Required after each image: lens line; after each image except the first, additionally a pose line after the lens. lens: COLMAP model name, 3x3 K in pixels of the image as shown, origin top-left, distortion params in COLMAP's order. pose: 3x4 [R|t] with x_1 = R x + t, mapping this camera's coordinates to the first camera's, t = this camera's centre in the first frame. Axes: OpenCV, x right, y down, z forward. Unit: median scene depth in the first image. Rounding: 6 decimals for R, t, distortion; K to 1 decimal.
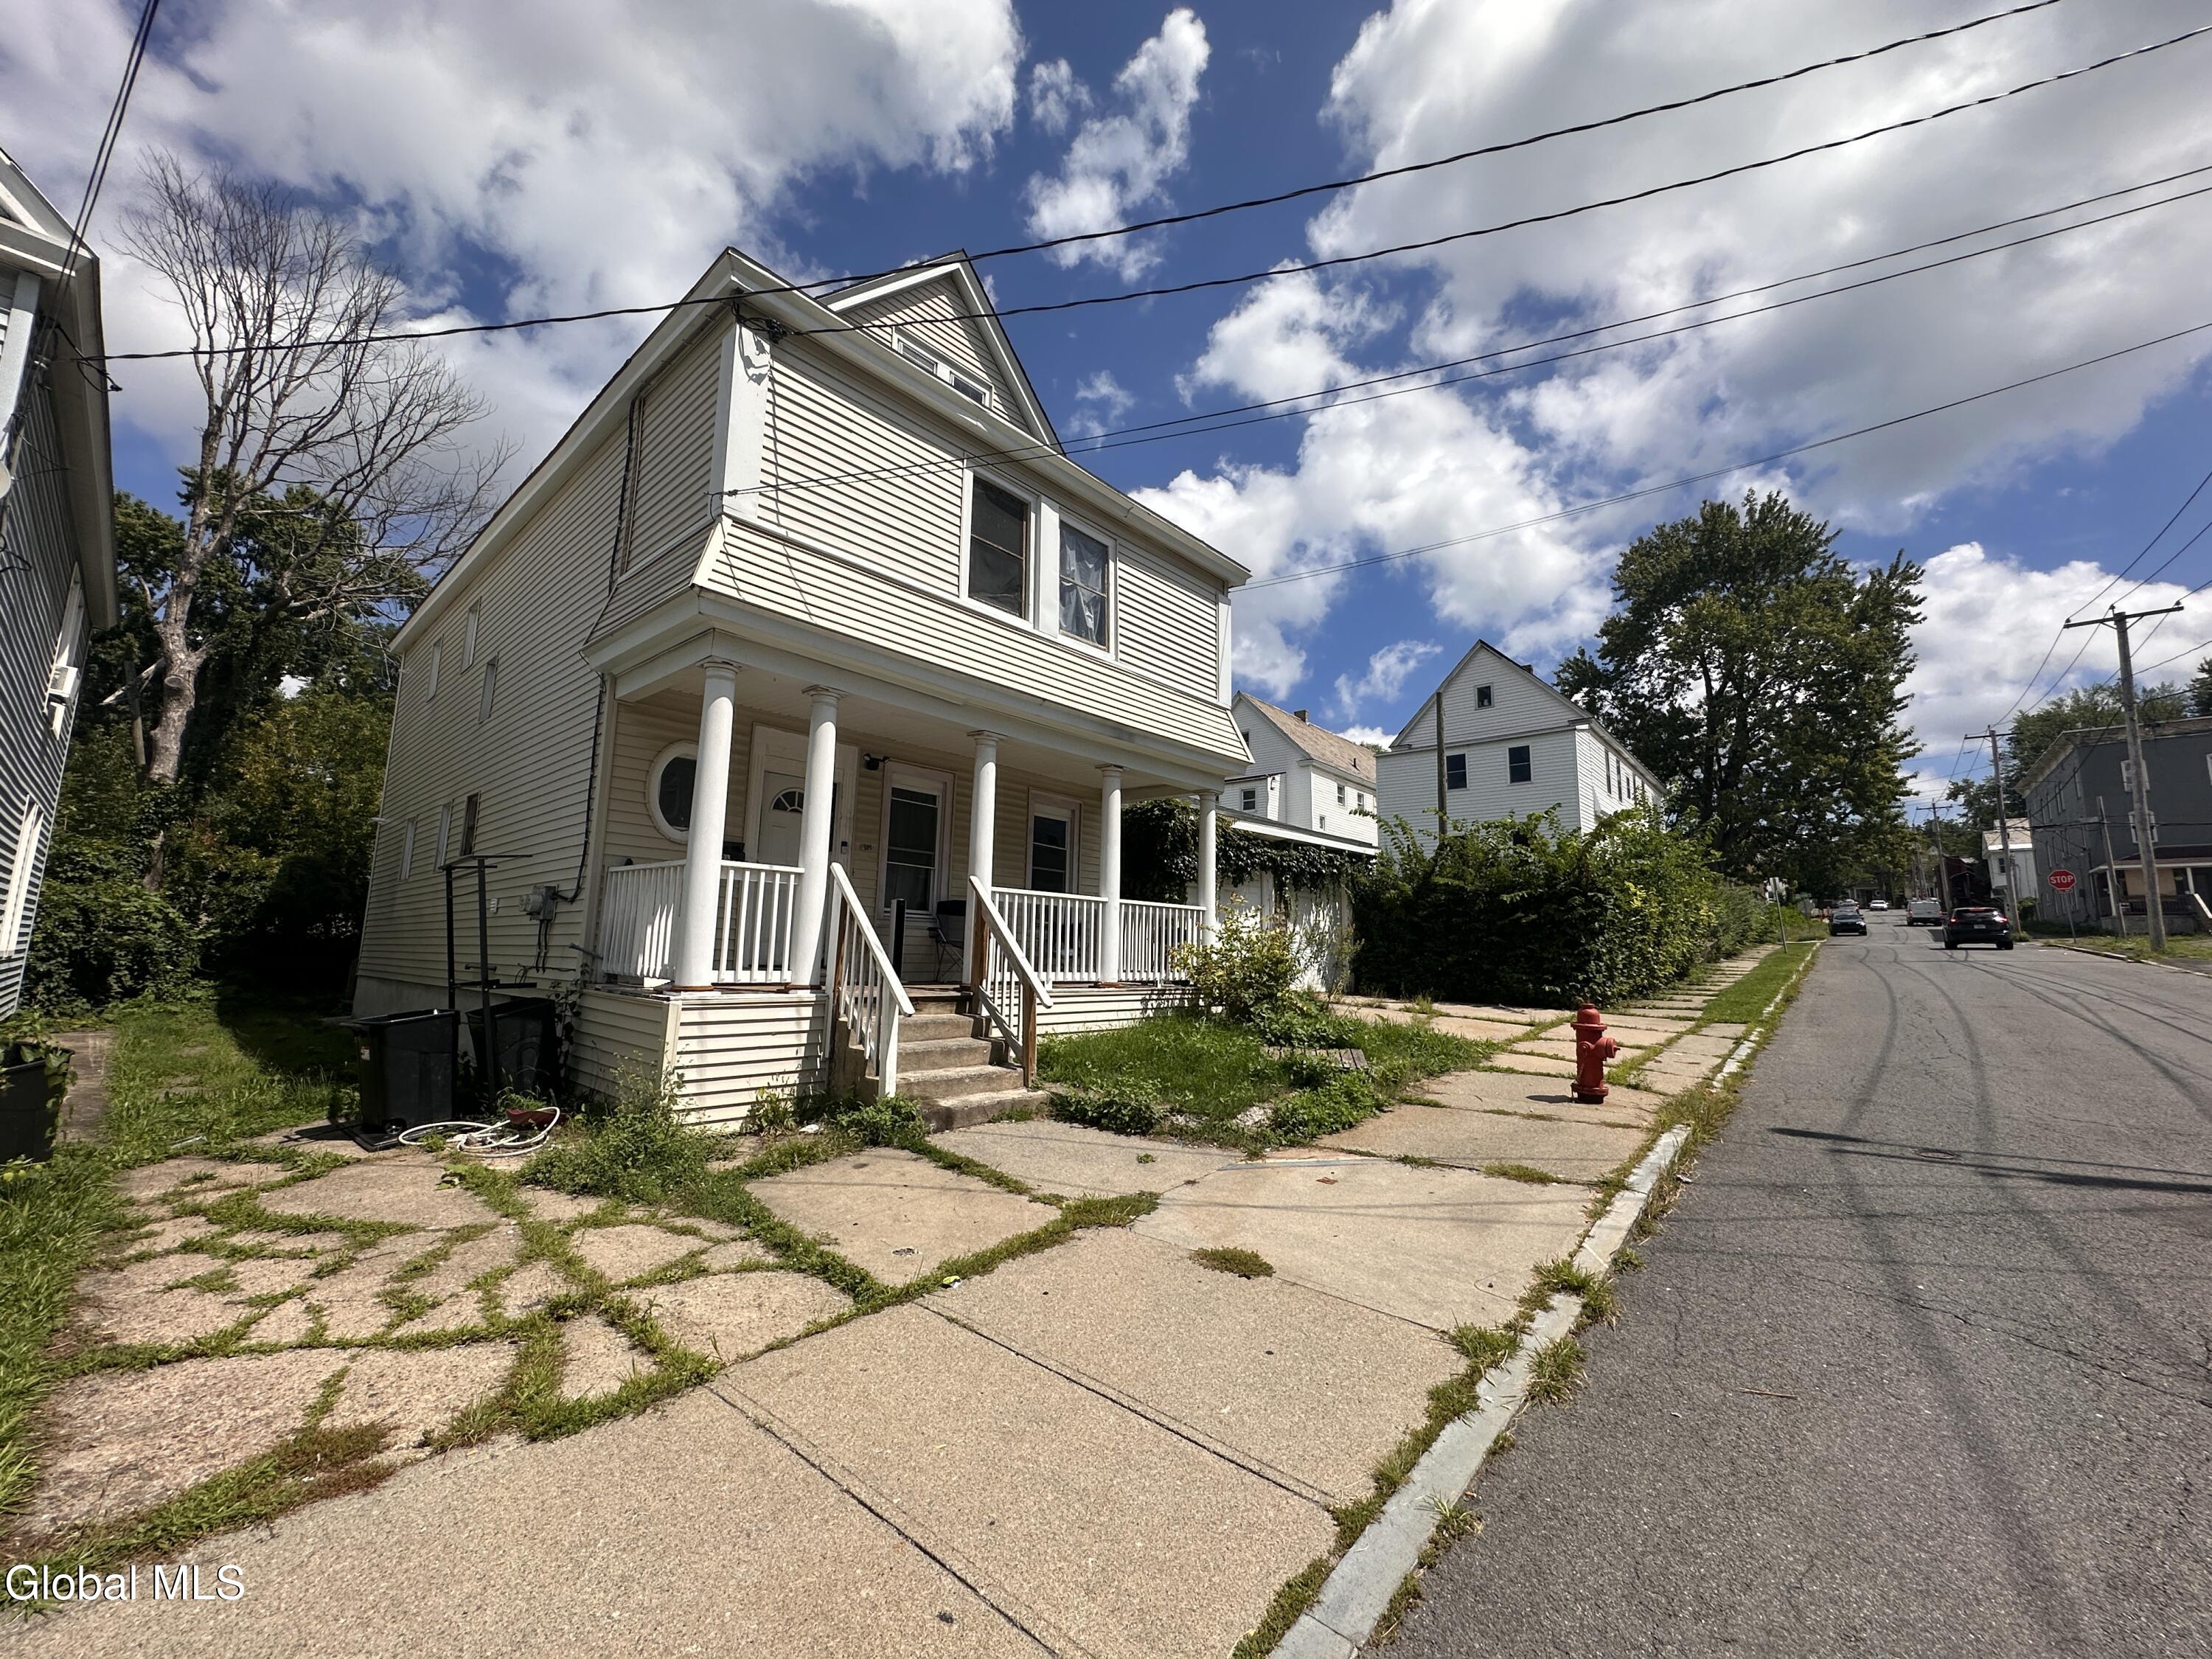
lens RADIAL K [[884.6, 0, 1106.0], [0, 884.6, 829.5], [0, 0, 1]] dist [-0.003877, 0.000350]
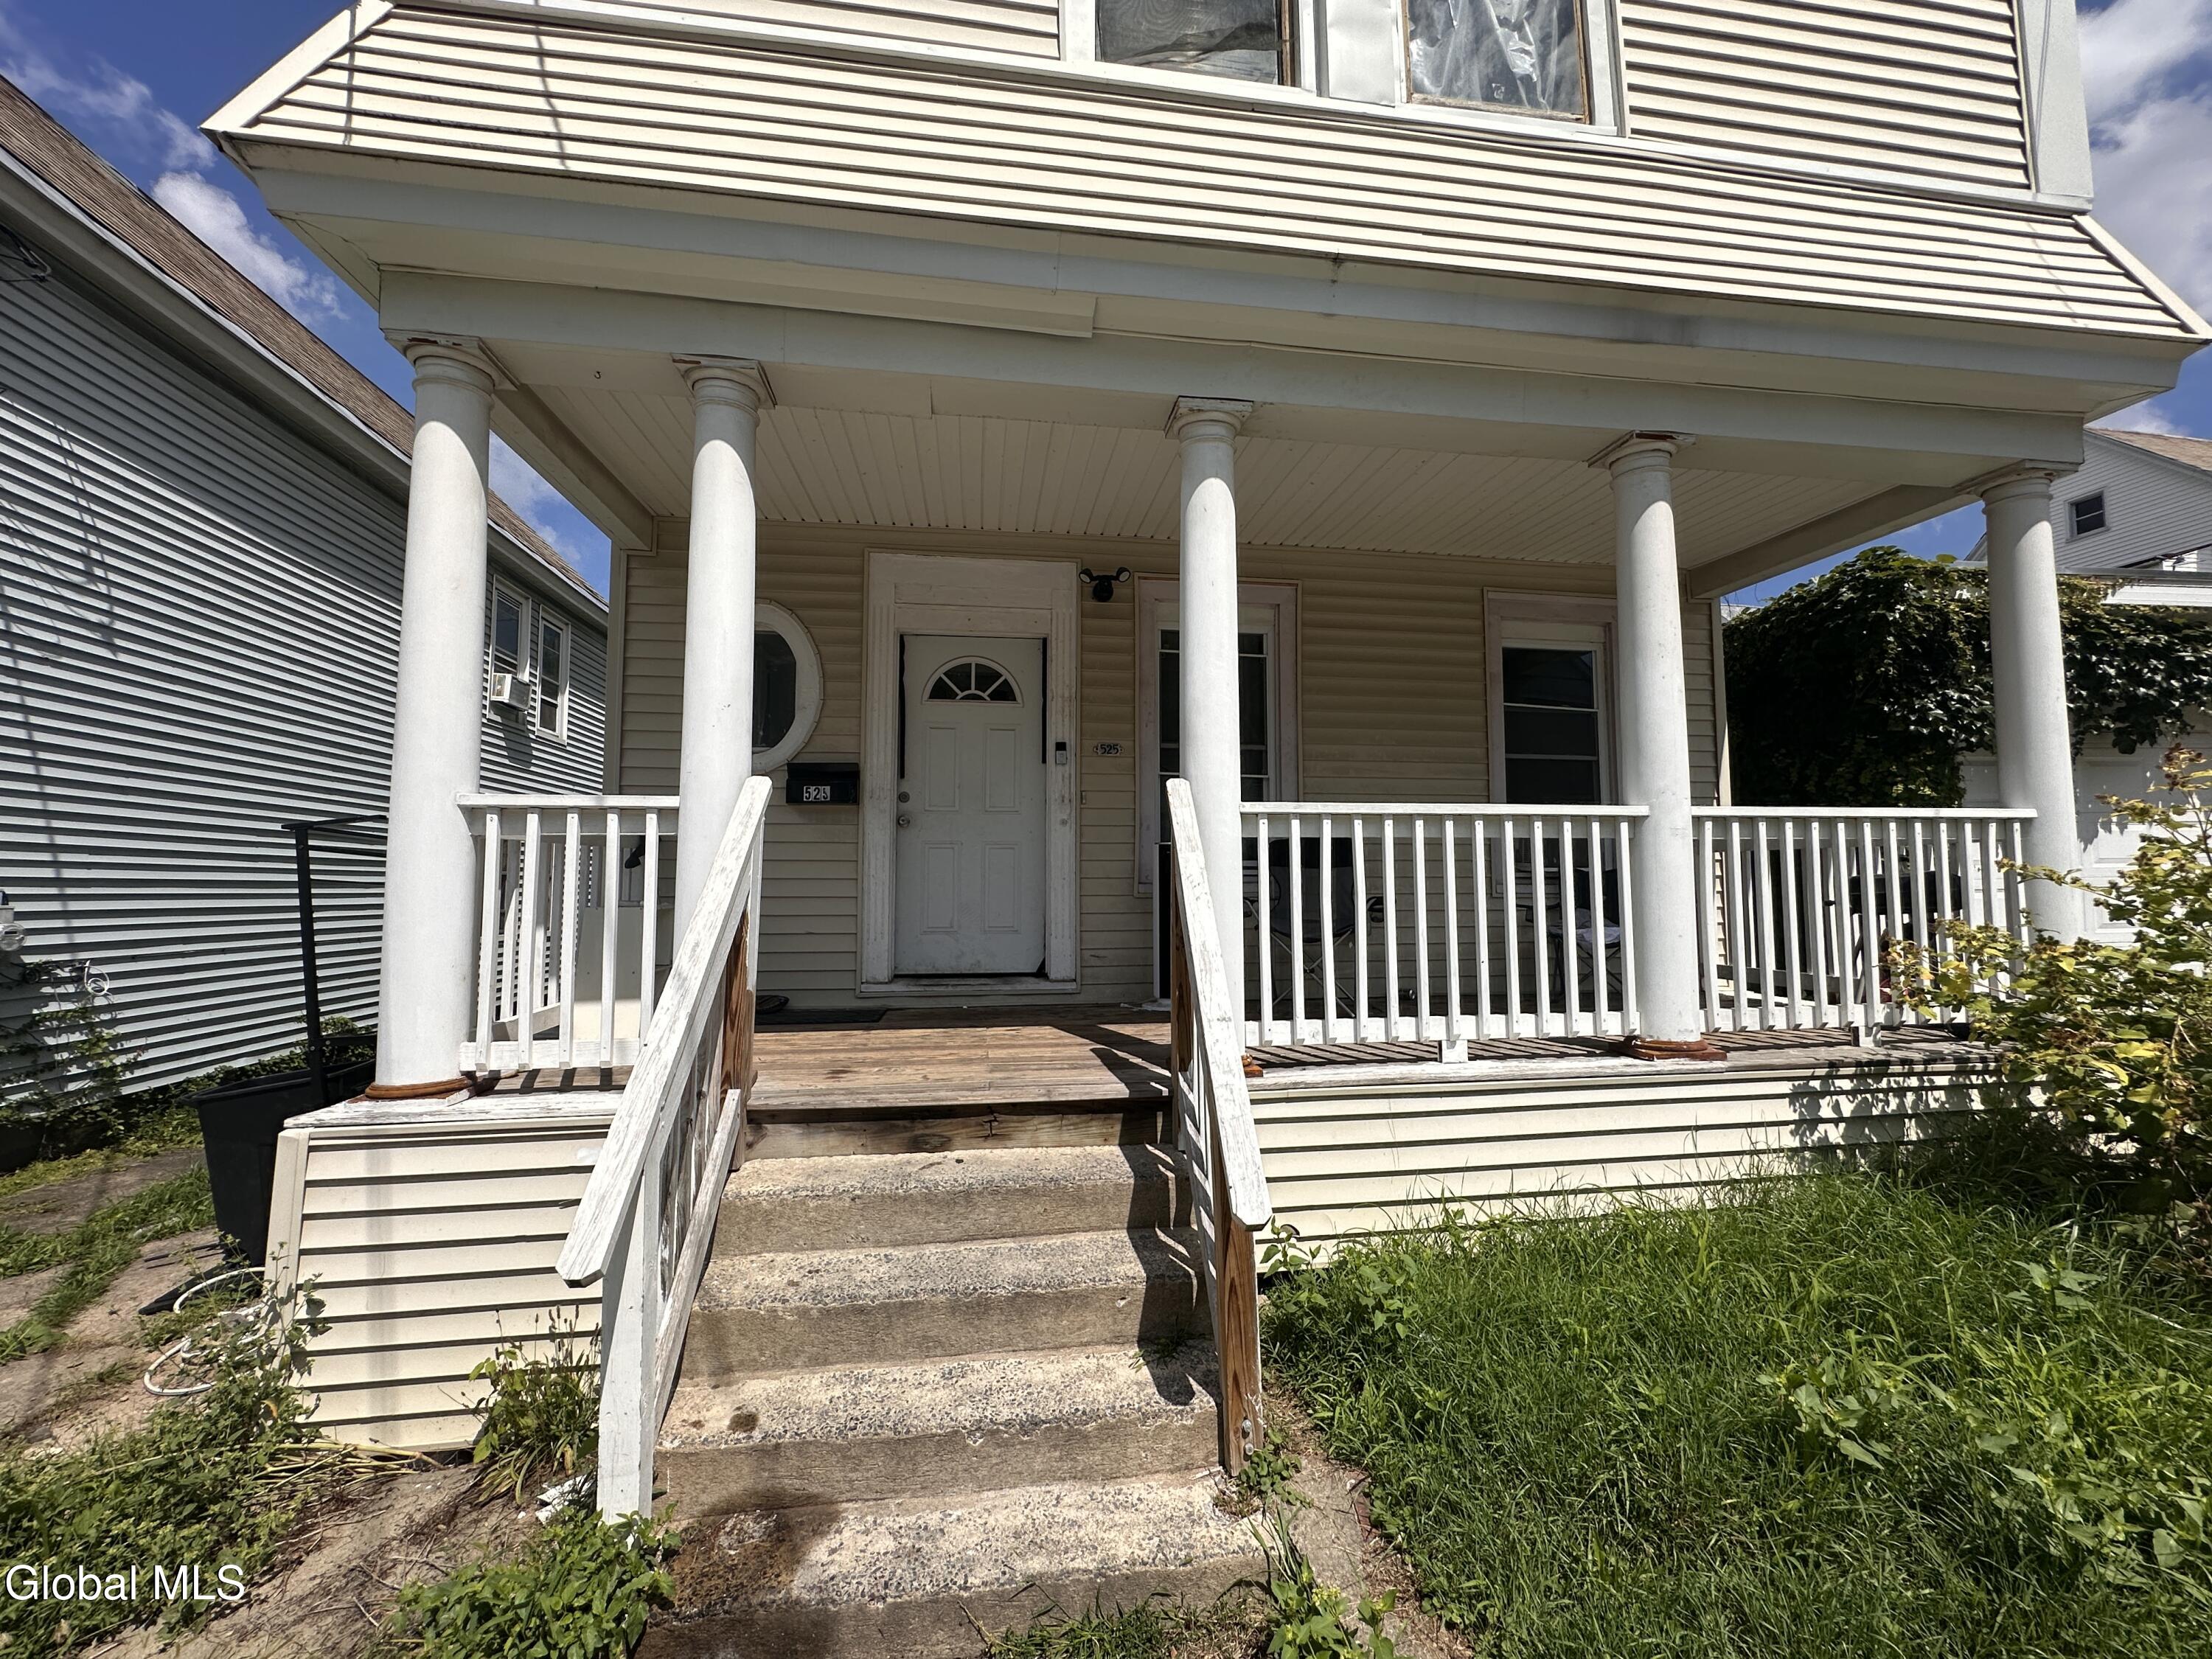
lens RADIAL K [[884.6, 0, 1106.0], [0, 884.6, 829.5], [0, 0, 1]] dist [-0.003877, 0.000350]
pose [[0.769395, -0.066740, -0.635277, 0.069374], [0.113242, 0.993025, 0.032826, 0.058232], [0.628656, -0.097196, 0.771586, 0.676479]]
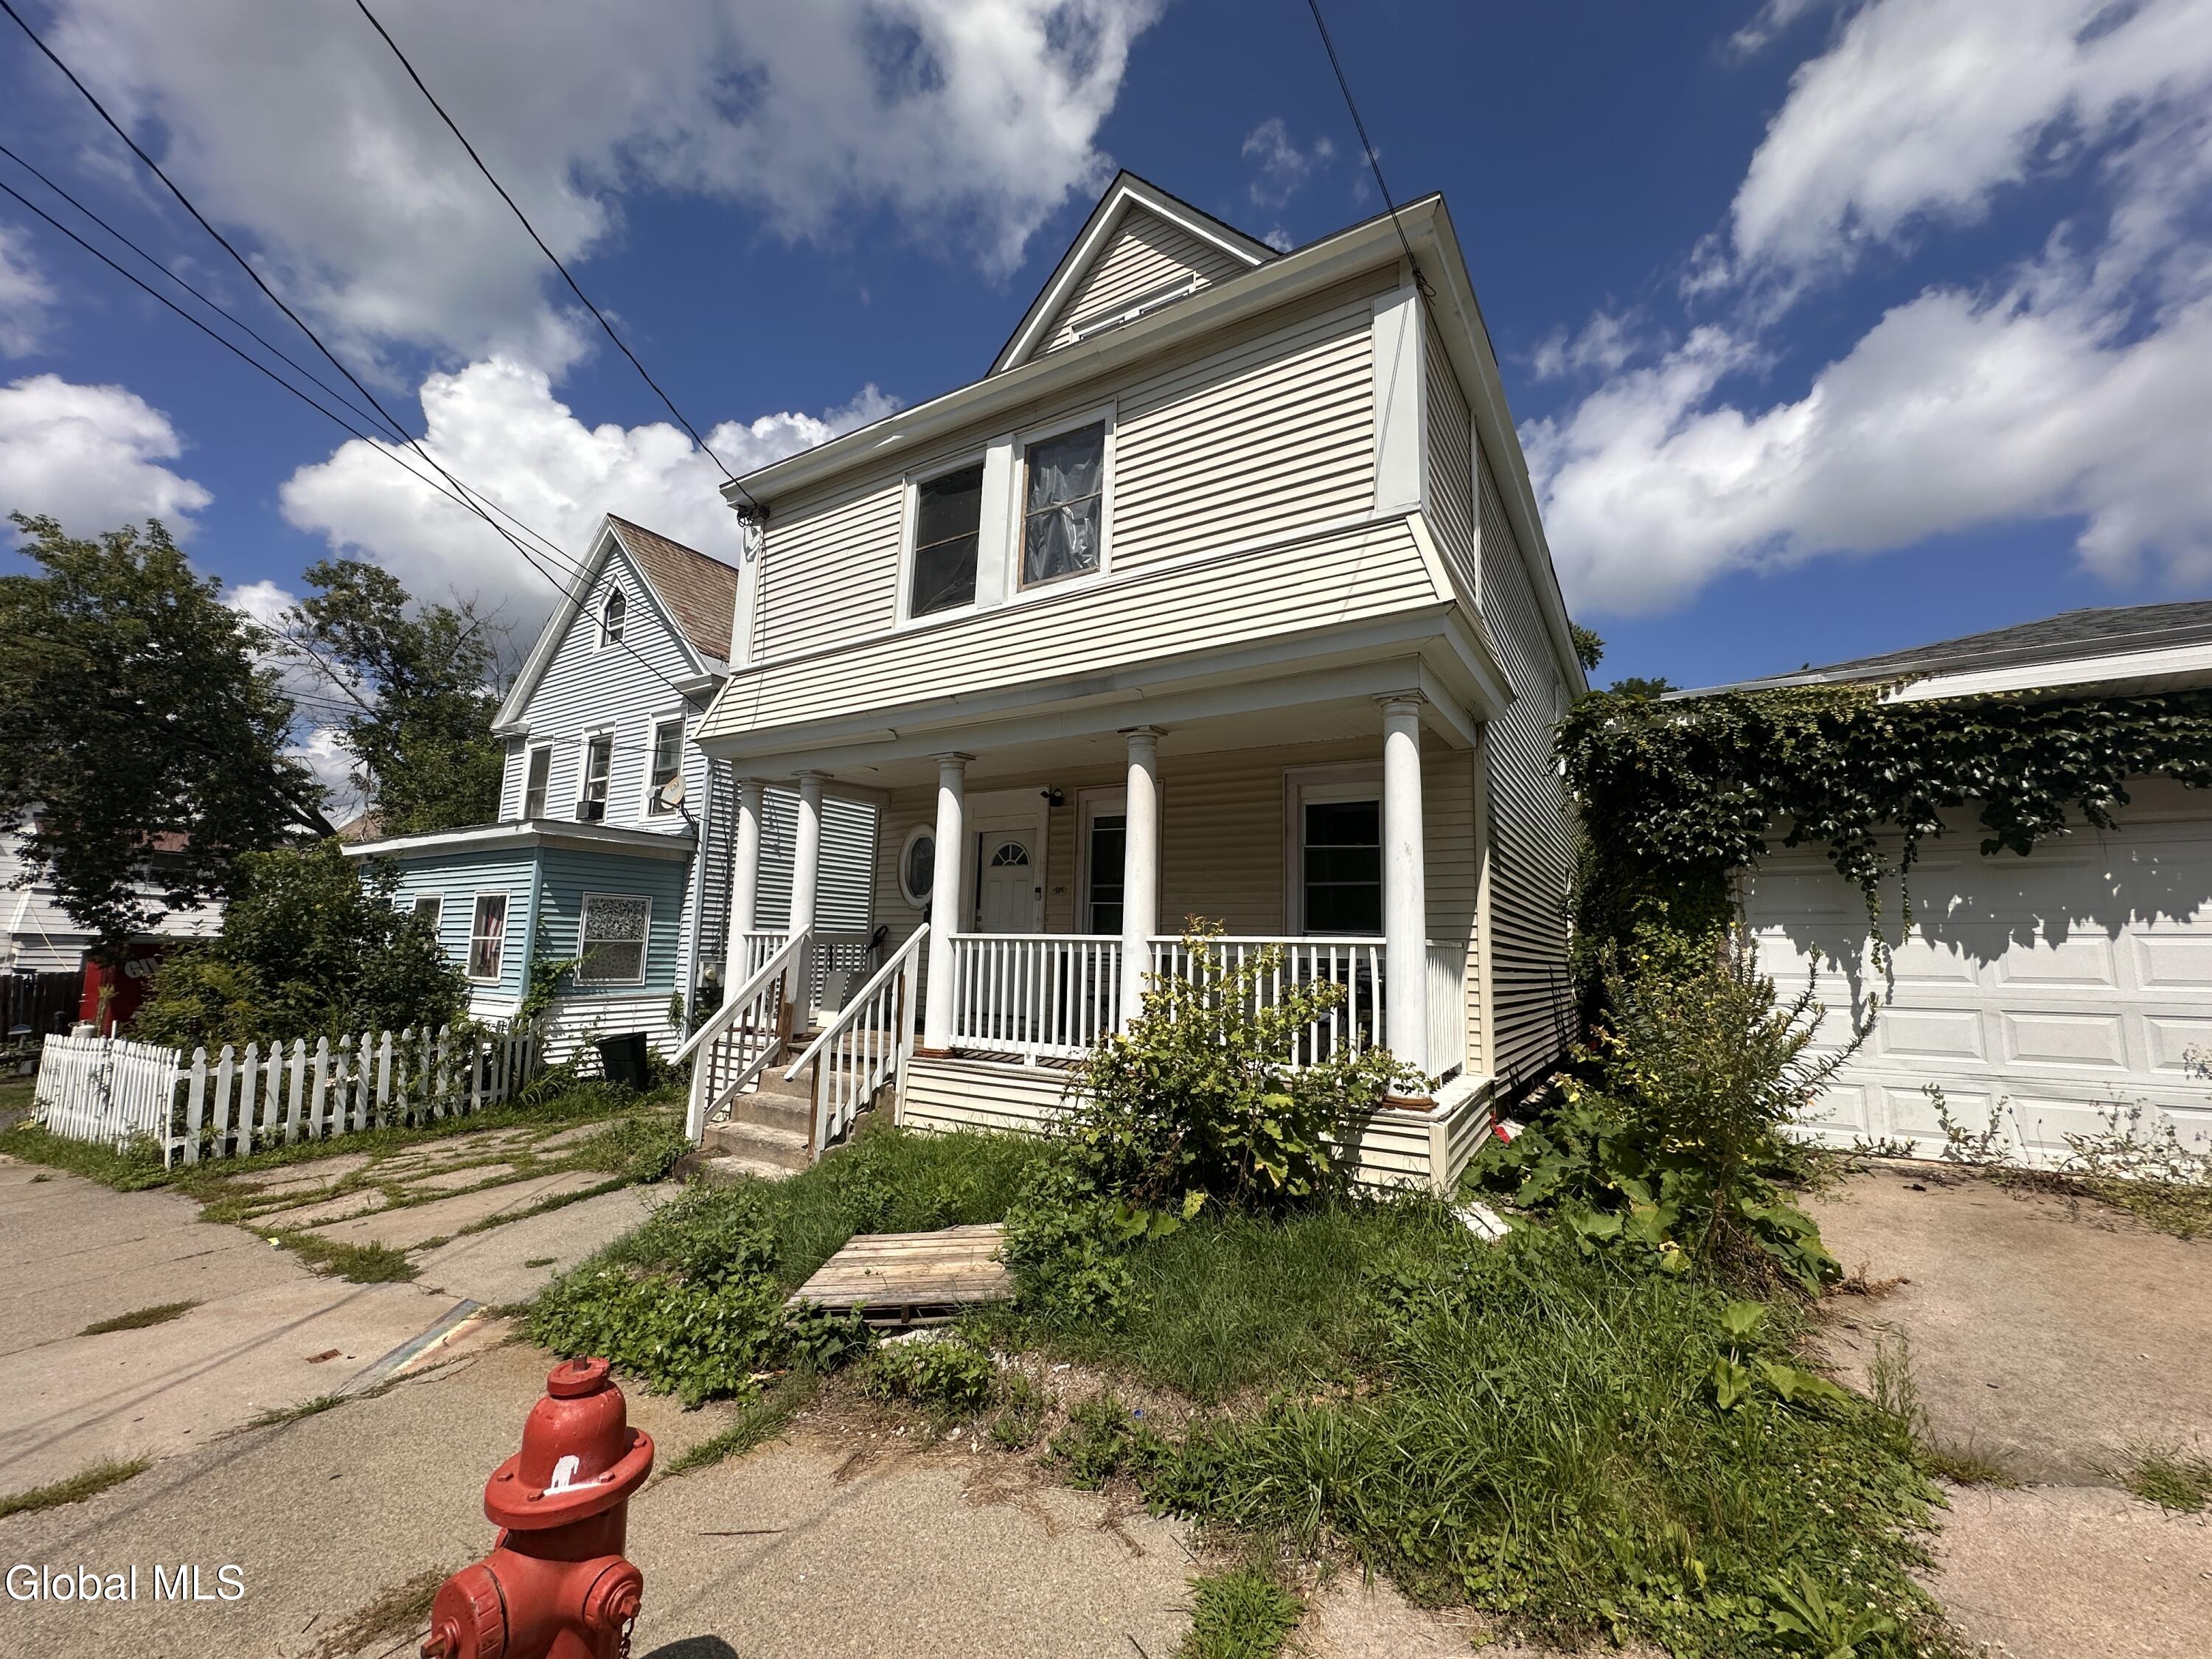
lens RADIAL K [[881.5, 0, 1106.0], [0, 881.5, 829.5], [0, 0, 1]] dist [-0.002058, -0.000405]
pose [[0.174658, -0.153388, -0.972608, 0.742383], [0.123009, 0.983452, -0.133008, 0.099449], [0.976915, -0.096409, 0.190635, 1.011088]]
